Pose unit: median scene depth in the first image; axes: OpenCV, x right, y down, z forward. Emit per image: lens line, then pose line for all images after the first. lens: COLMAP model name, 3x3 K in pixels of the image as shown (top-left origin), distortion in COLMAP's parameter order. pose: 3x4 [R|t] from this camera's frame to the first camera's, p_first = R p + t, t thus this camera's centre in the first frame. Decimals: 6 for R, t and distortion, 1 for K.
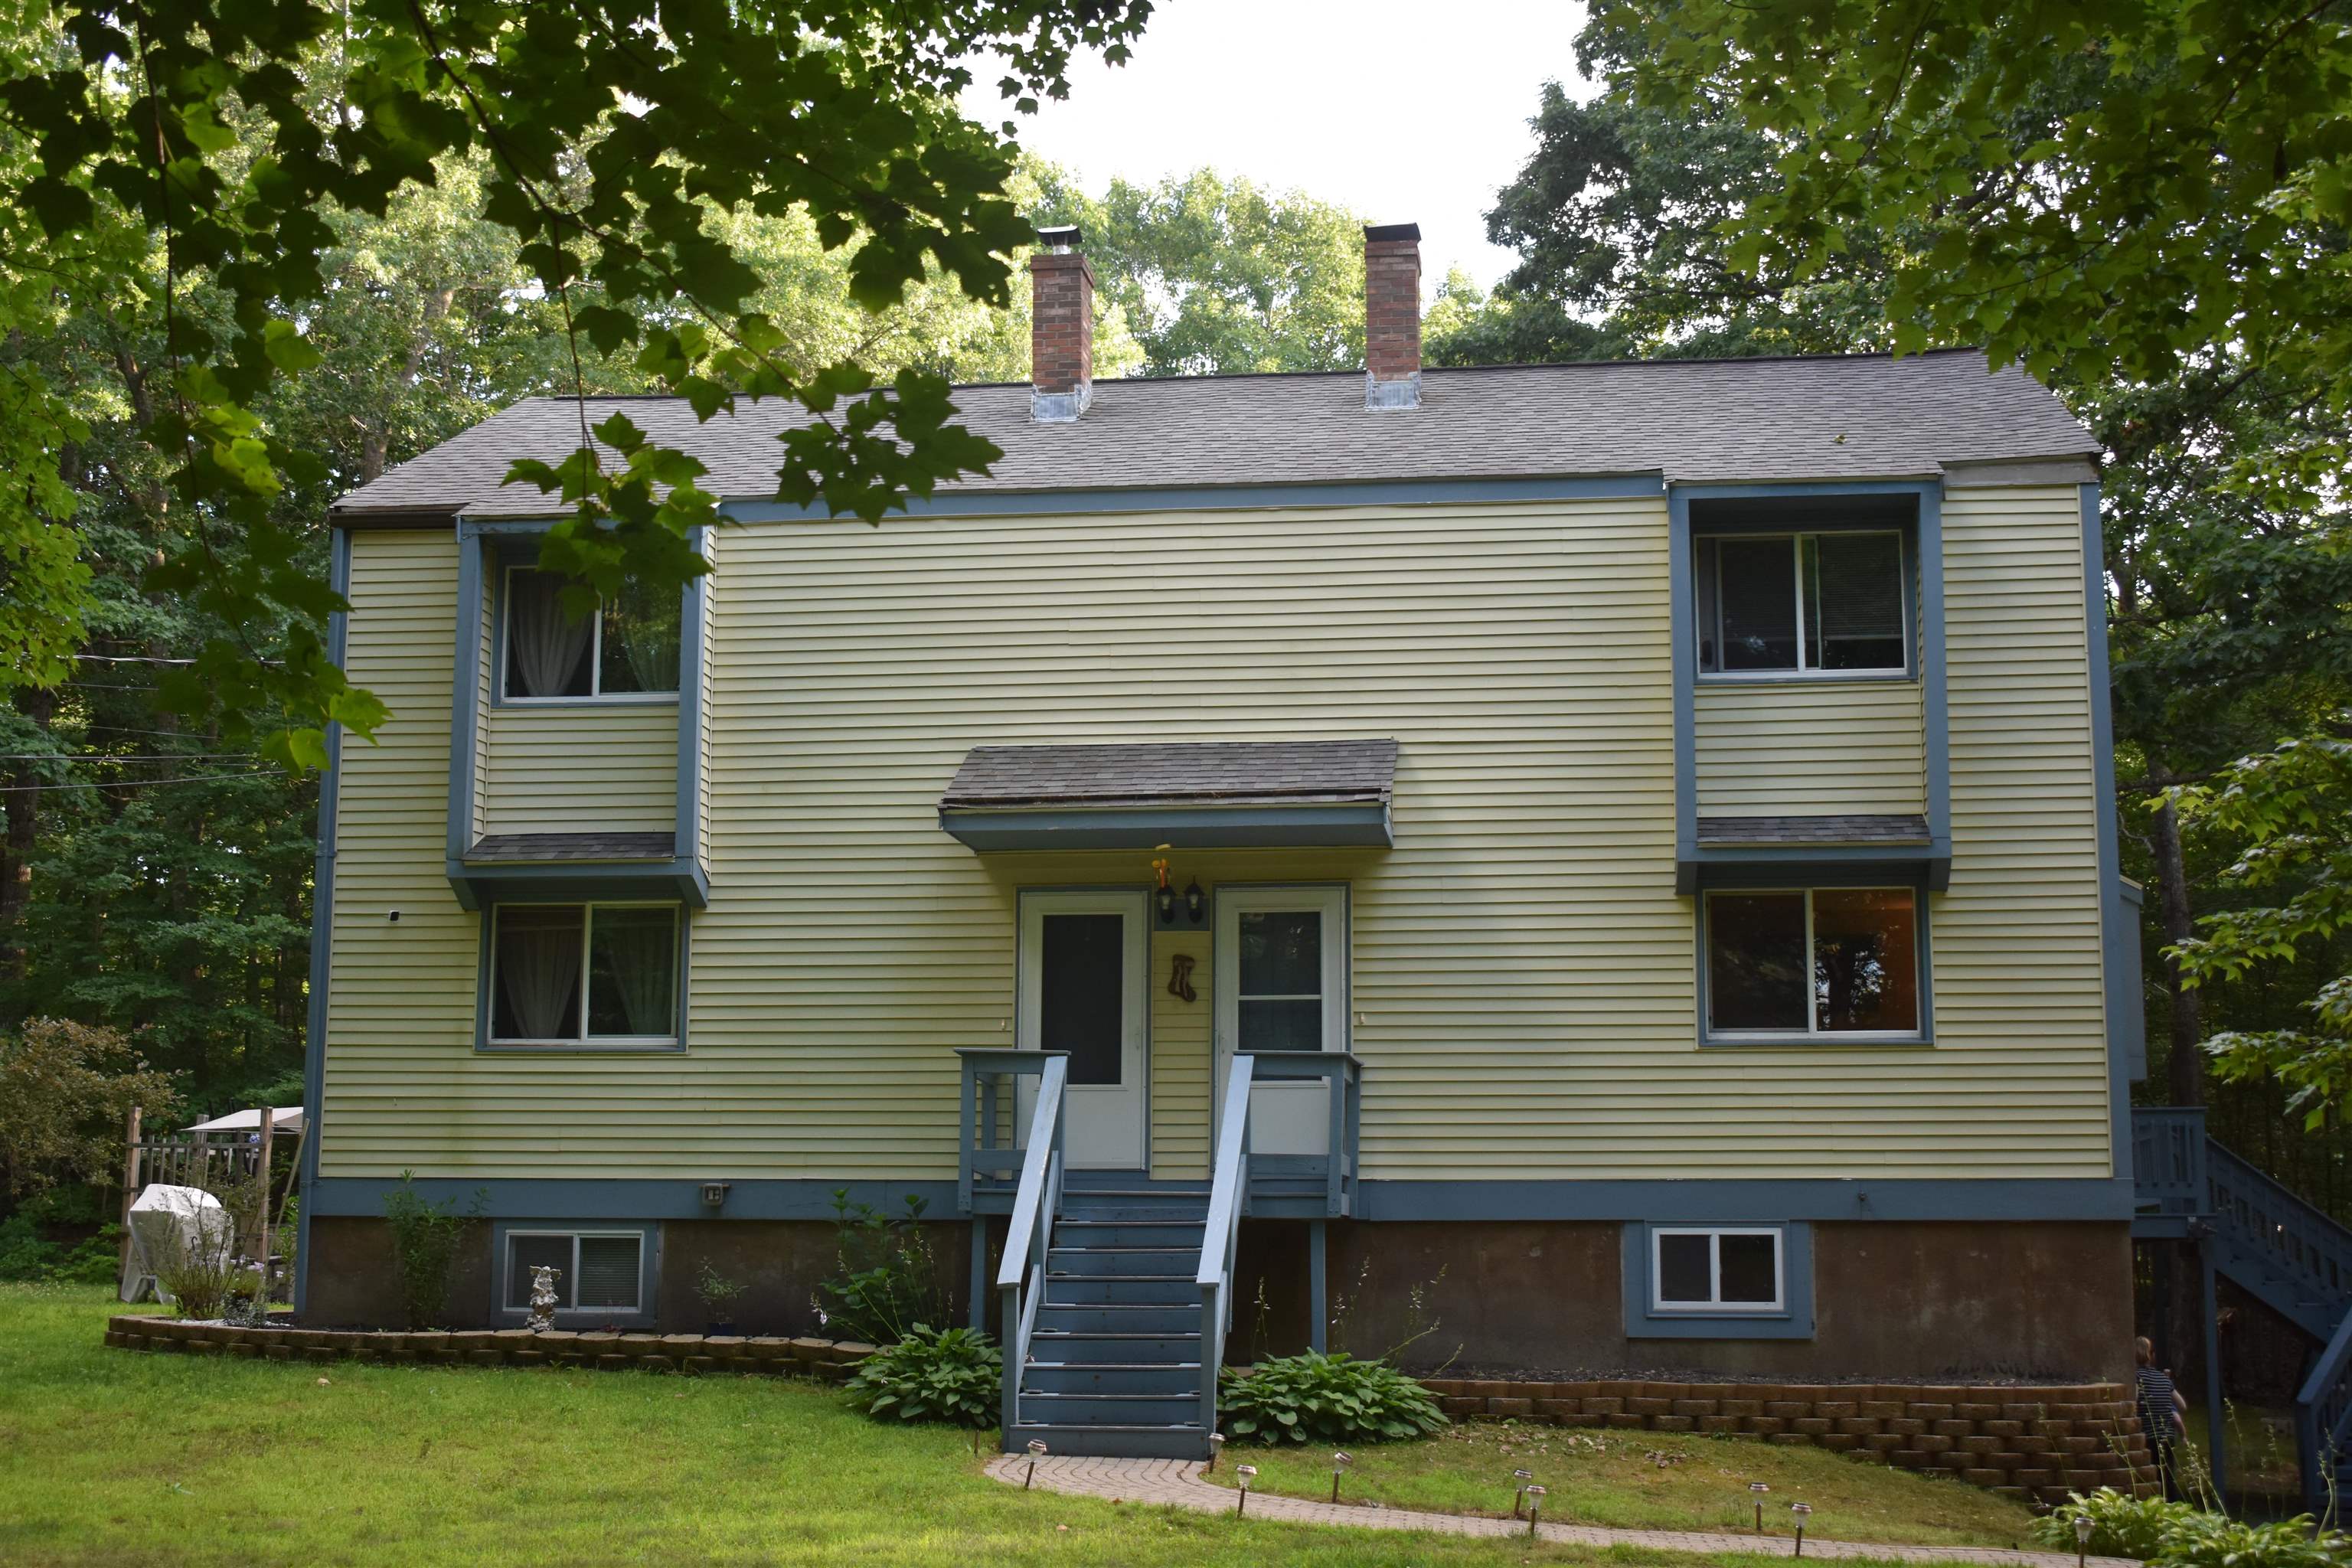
lens RADIAL K [[2976.8, 0, 1176.0], [0, 2976.8, 784.0], [0, 0, 1]] dist [-0.046320, -0.004188]
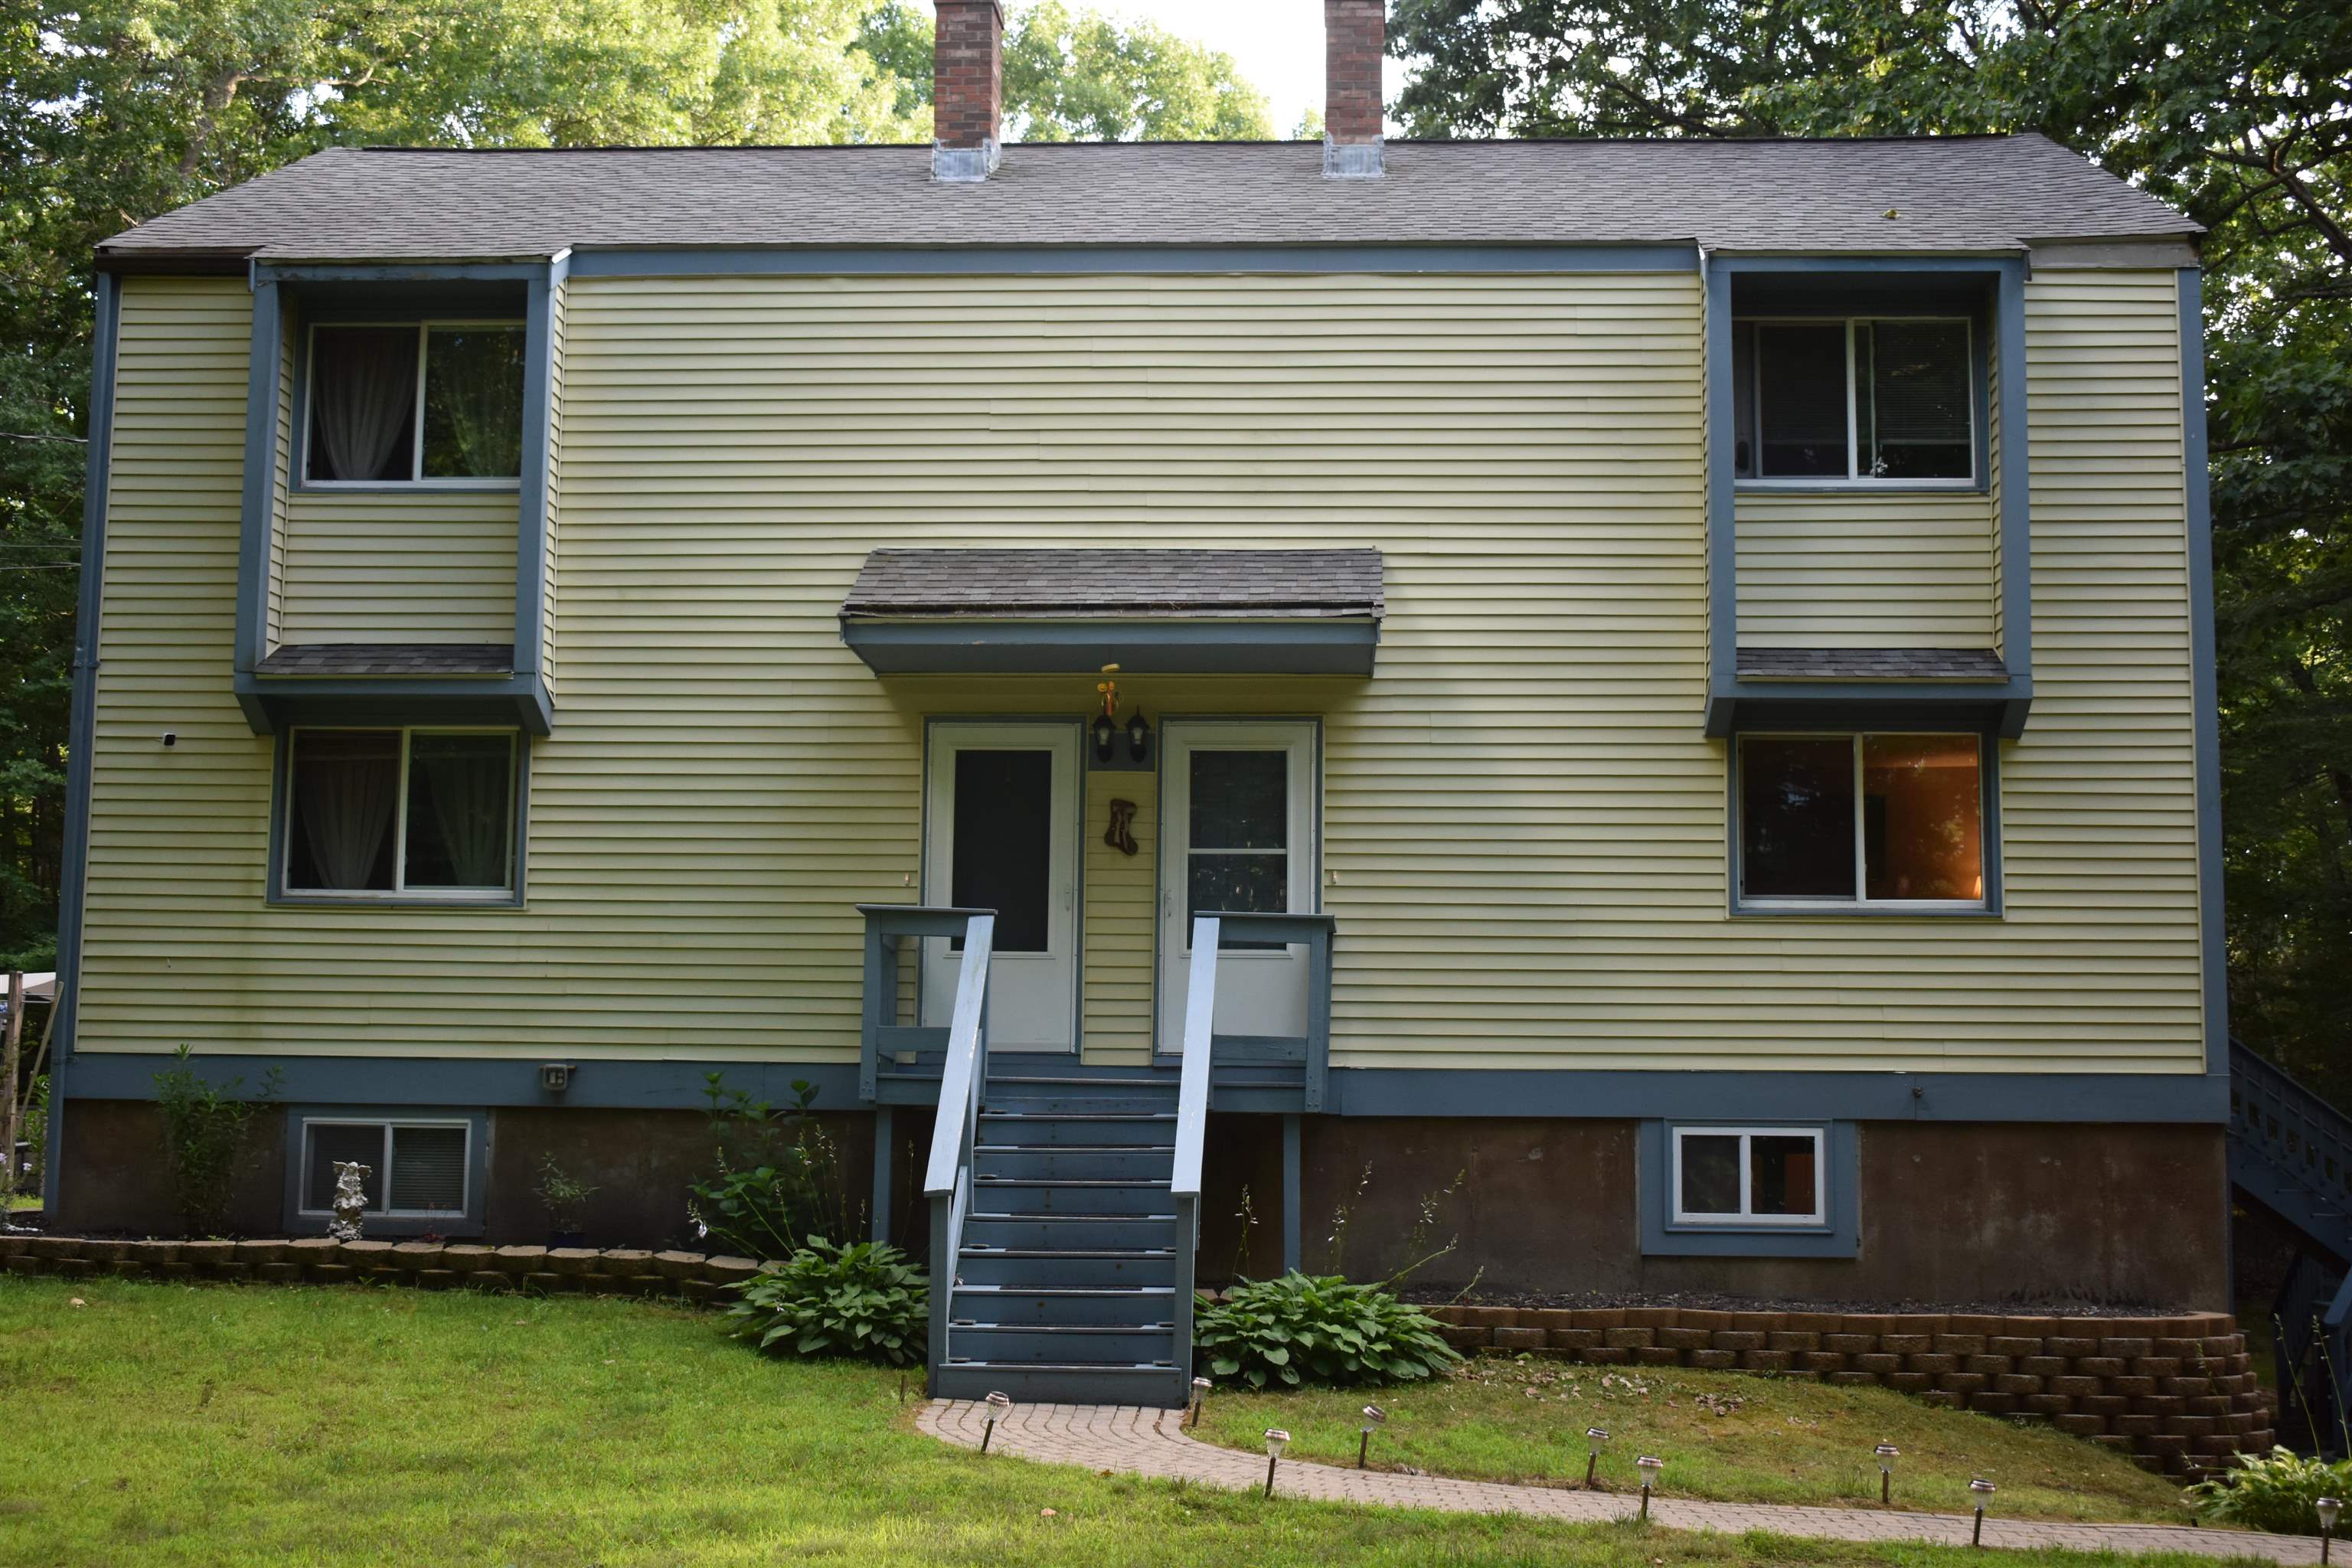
lens RADIAL K [[2976.8, 0, 1176.0], [0, 2976.8, 784.0], [0, 0, 1]] dist [-0.046320, -0.004188]
pose [[0.997217, 0.016340, 0.072748, -0.044857], [-0.019105, 0.999115, 0.037478, 0.021537], [-0.072071, -0.038763, 0.996646, 0.161624]]
